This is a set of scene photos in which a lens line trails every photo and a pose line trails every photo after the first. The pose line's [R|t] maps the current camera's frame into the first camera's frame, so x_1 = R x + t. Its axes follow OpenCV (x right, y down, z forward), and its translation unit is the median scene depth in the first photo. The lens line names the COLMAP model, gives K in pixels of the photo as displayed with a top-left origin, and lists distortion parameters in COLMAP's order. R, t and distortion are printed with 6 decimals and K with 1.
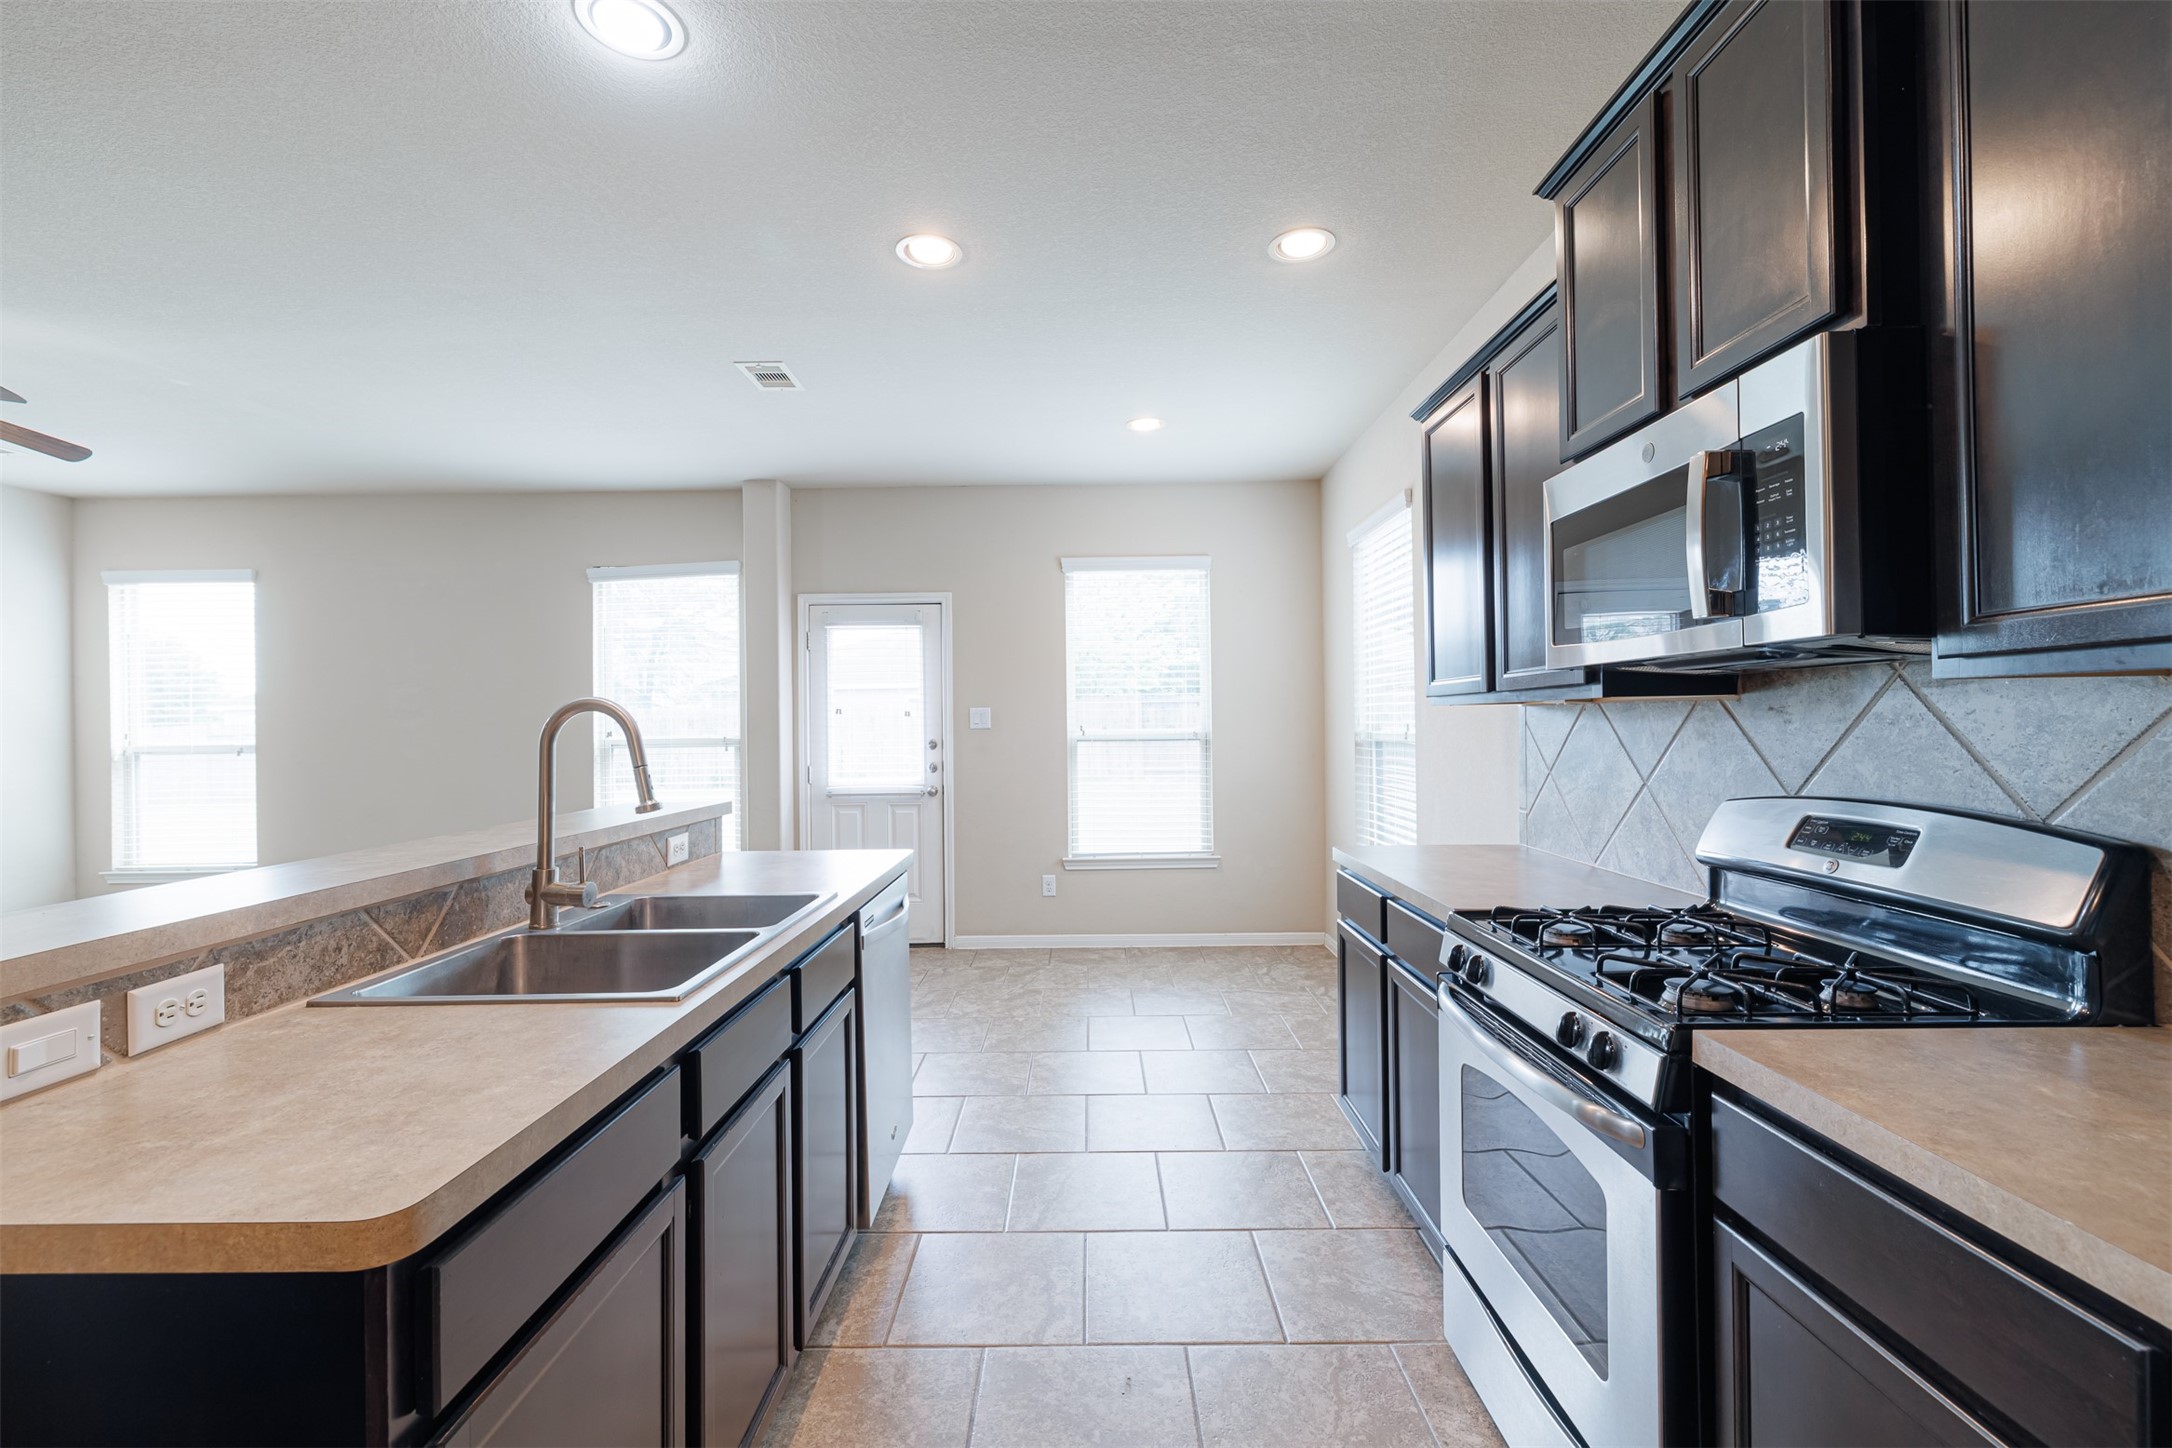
lens RADIAL K [[904.3, 0, 1079.9], [0, 904.3, 719.0], [0, 0, 1]] dist [0.000728, 0.000148]
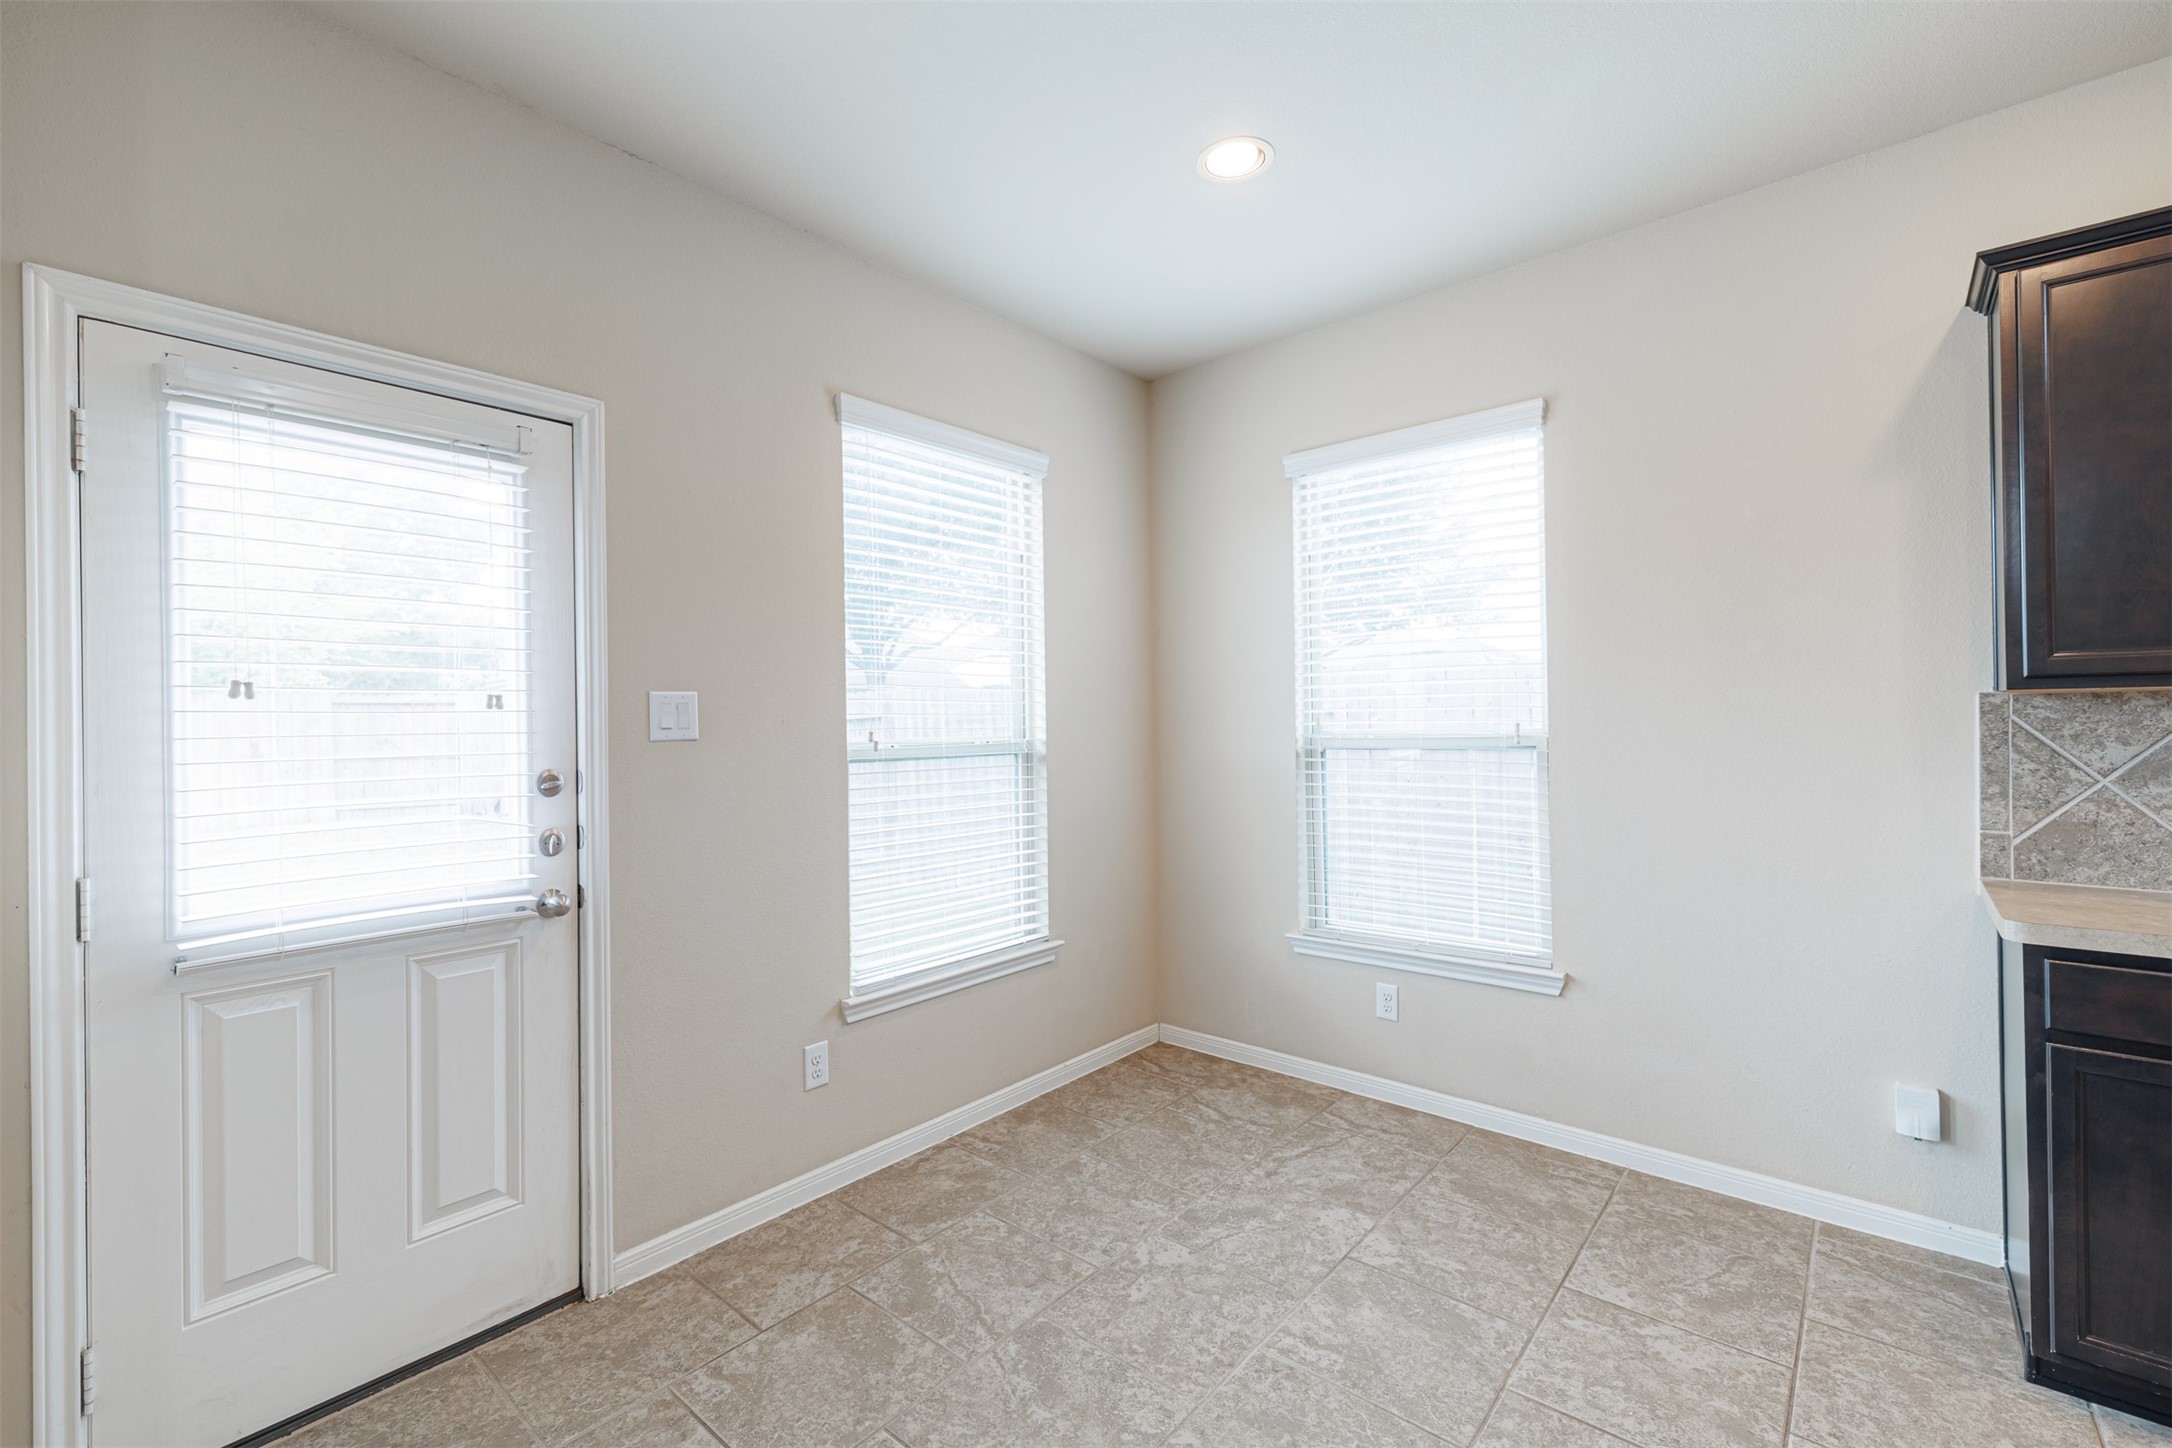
lens RADIAL K [[916.9, 0, 1081.6], [0, 916.9, 720.6], [0, 0, 1]] dist [0.002358, 0.000072]
pose [[0.653650, 0.002877, 0.756791, -0.408099], [0.004173, 0.999964, -0.007405, 0.007115], [-0.756785, 0.007998, 0.653615, 0.751020]]
